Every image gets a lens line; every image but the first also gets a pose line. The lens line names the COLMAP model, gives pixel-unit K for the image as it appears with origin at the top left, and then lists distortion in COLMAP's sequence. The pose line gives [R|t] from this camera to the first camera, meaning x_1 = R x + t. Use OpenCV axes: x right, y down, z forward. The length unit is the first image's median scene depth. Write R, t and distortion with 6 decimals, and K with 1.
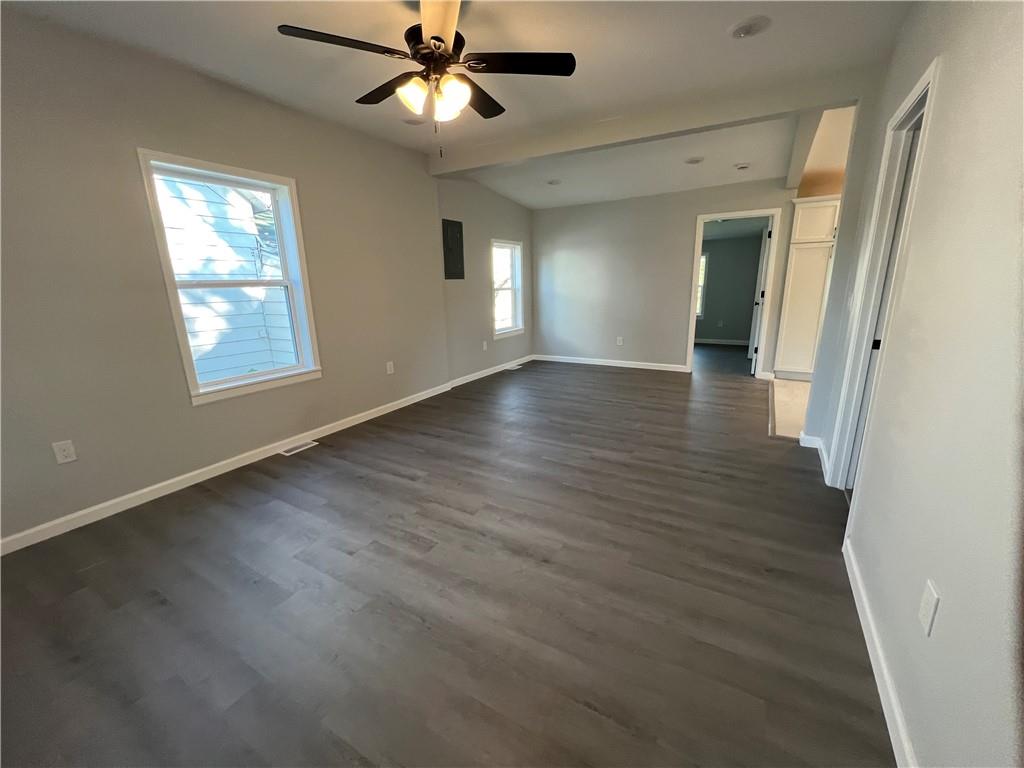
lens RADIAL K [[409.6, 0, 508.1], [0, 409.6, 381.3], [0, 0, 1]] dist [0.000186, -0.000128]
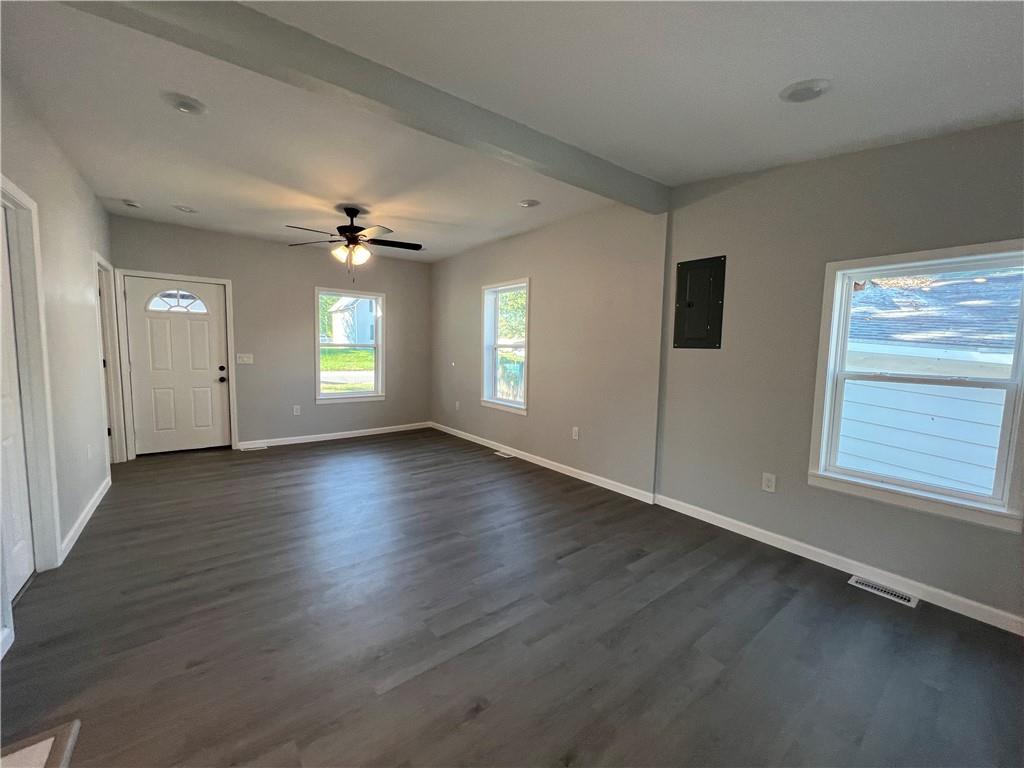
lens RADIAL K [[409.6, 0, 508.1], [0, 409.6, 381.3], [0, 0, 1]] dist [0.000186, -0.000128]
pose [[-0.349559, 0.083721, -0.933166, 0.605172], [-0.249822, 0.951611, 0.178958, -0.256663], [0.902994, 0.295682, -0.311729, 1.017164]]
